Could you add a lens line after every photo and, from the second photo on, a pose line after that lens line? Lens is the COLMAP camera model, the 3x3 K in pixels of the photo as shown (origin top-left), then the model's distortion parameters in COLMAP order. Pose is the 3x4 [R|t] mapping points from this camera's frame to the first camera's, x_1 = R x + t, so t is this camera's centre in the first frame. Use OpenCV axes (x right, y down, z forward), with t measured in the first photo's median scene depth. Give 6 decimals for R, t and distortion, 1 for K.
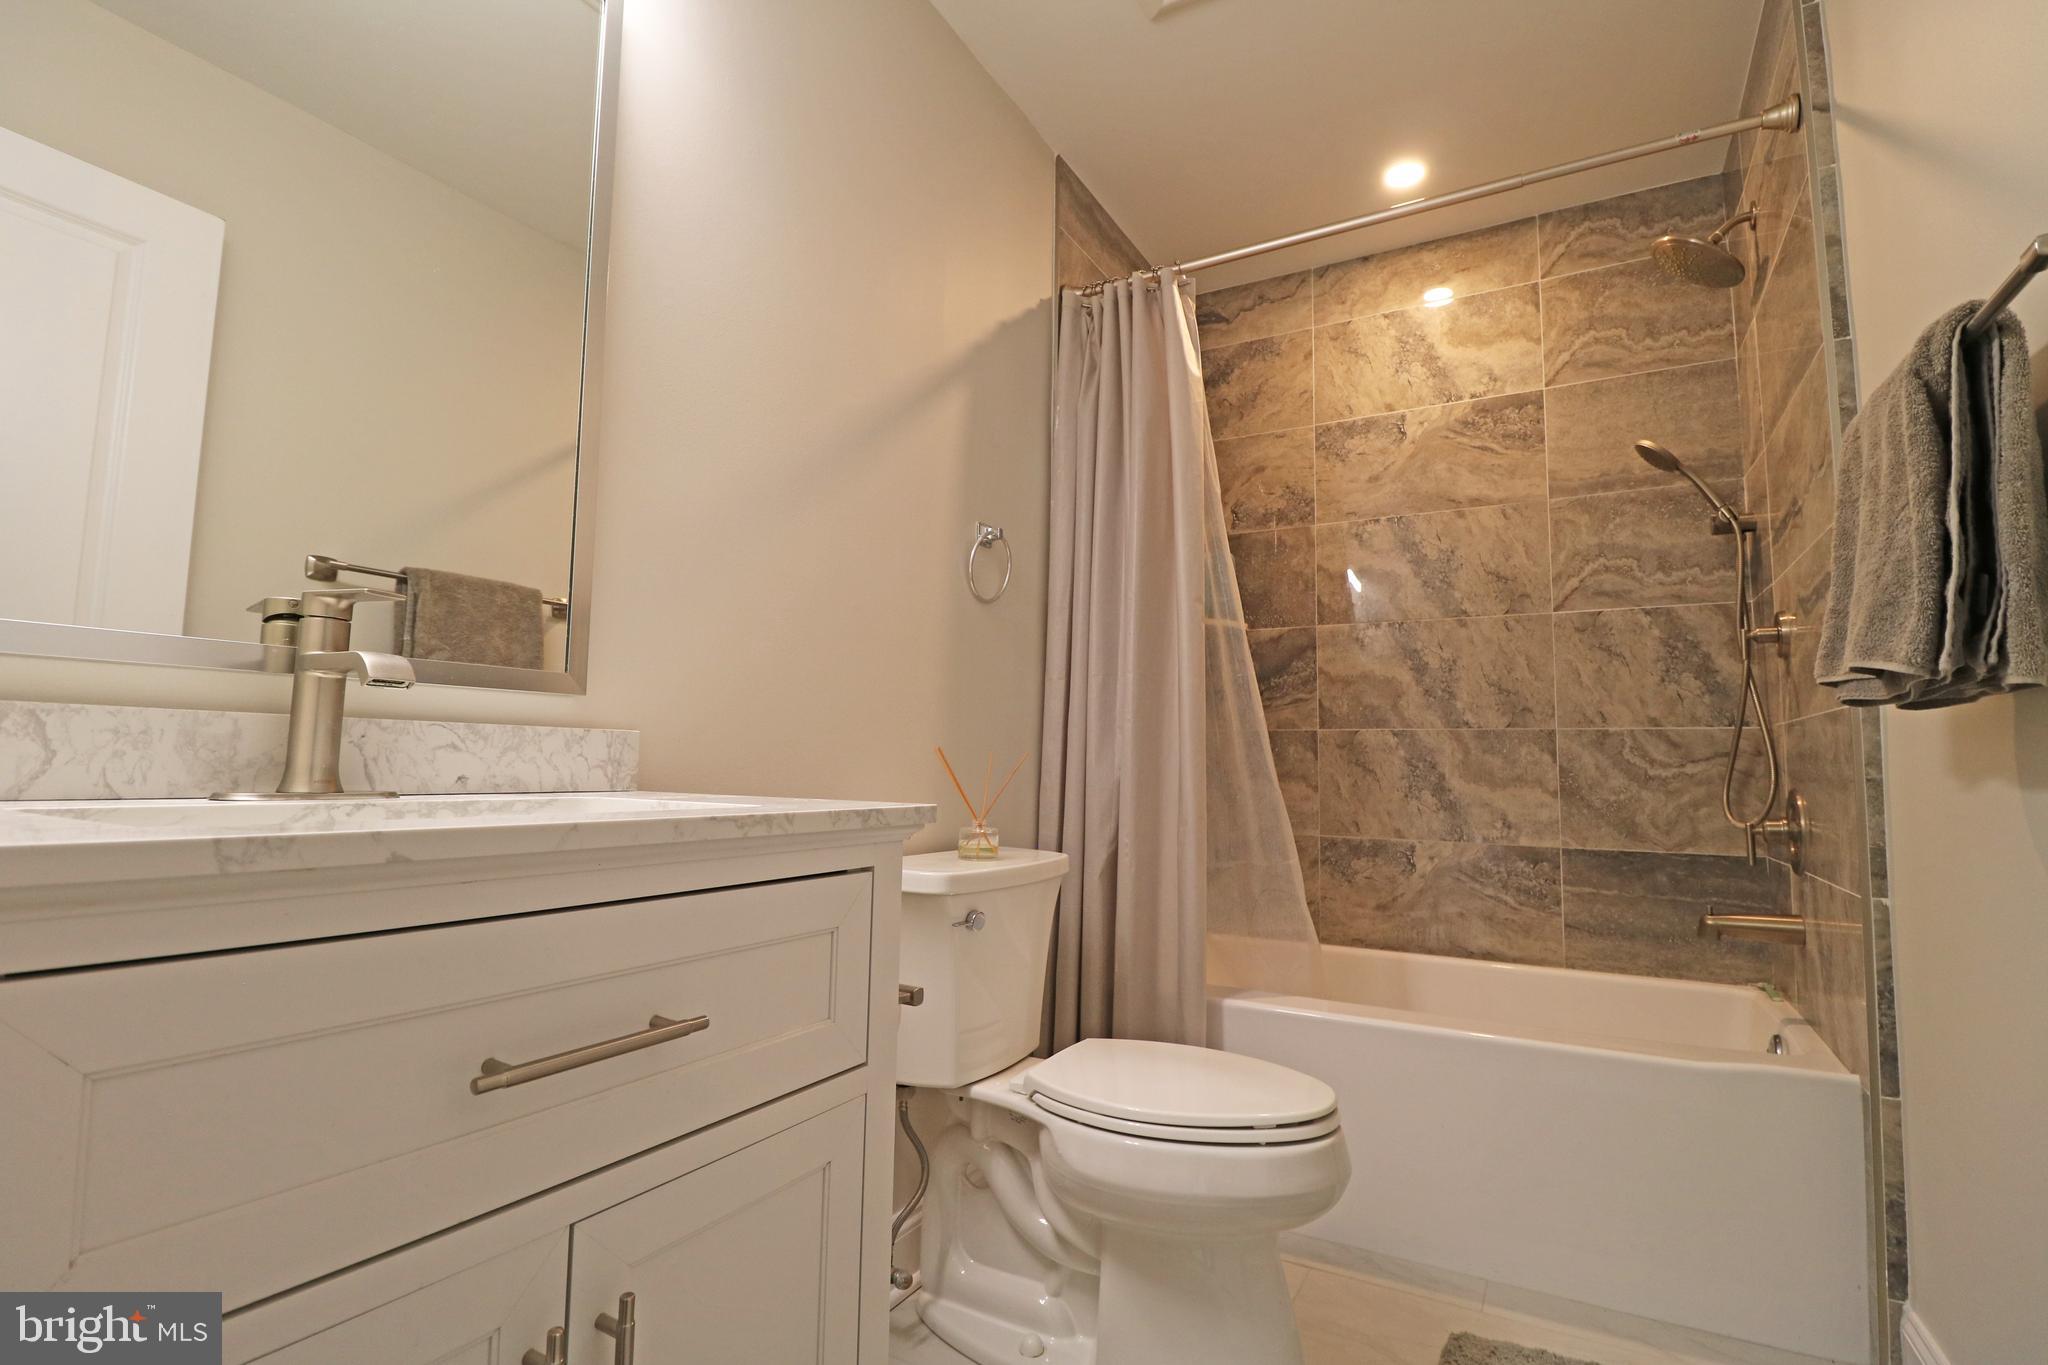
lens RADIAL K [[947.8, 0, 1011.9], [0, 947.8, 690.7], [0, 0, 1]] dist [-0.005726, -0.009307]
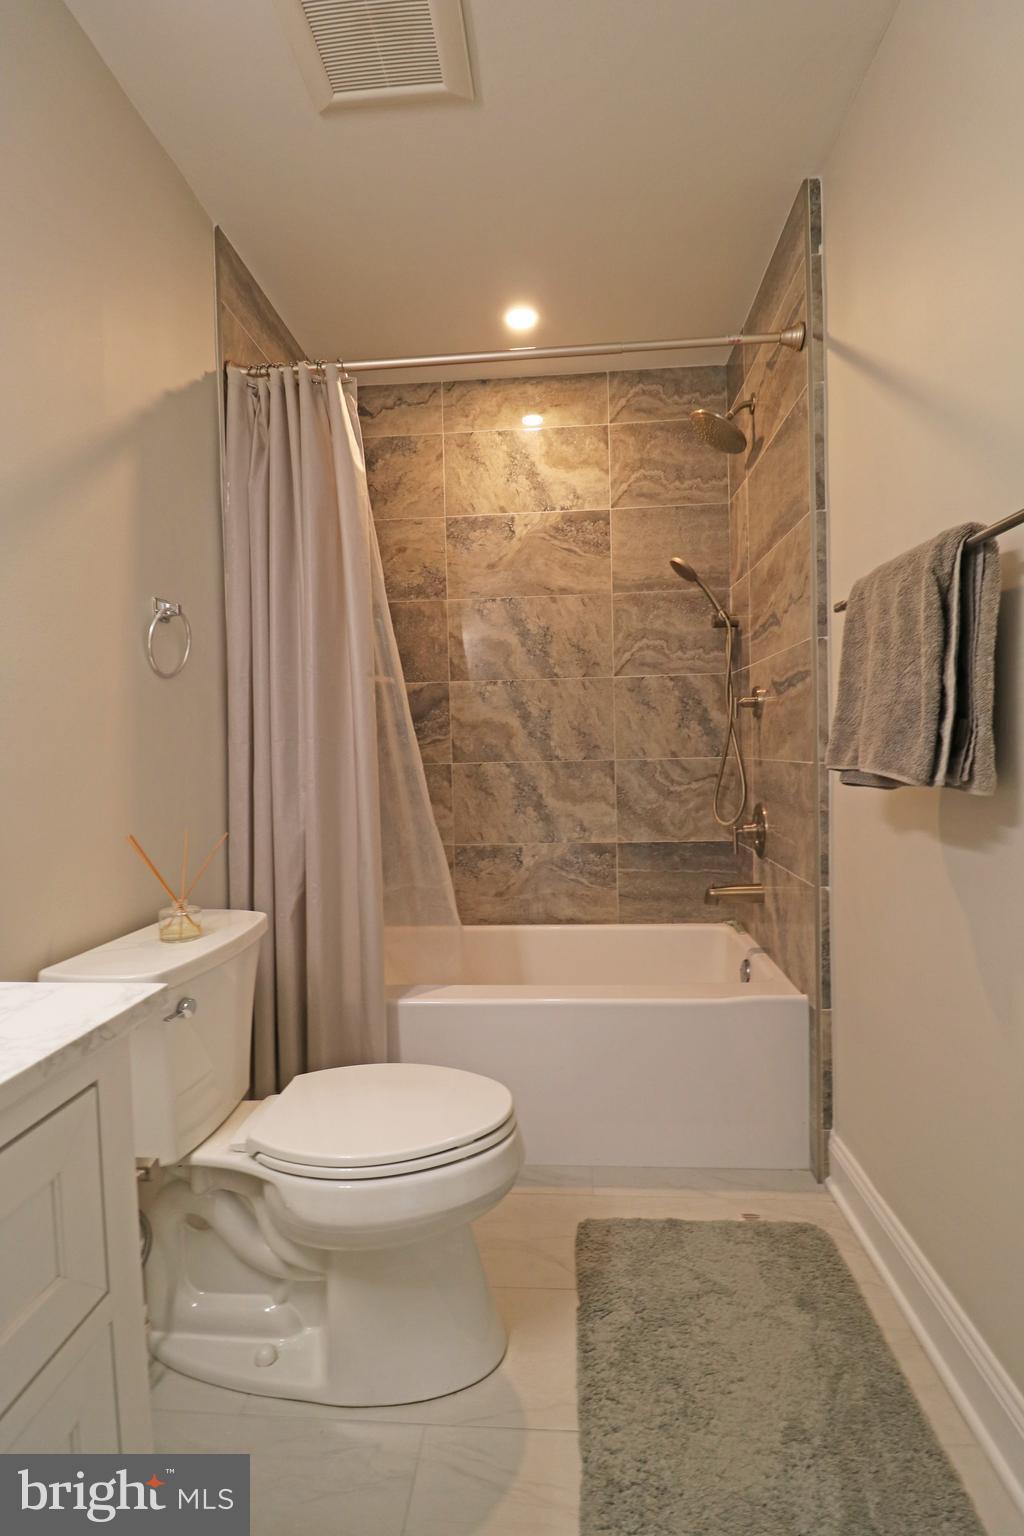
lens RADIAL K [[710.9, 0, 506.9], [0, 710.9, 771.9], [0, 0, 1]] dist [-0.005726, -0.009307]
pose [[0.899317, -0.055881, 0.433712, -0.033750], [0.004986, 0.993047, 0.117610, -0.075770], [-0.437269, -0.103606, 0.893343, 0.136002]]
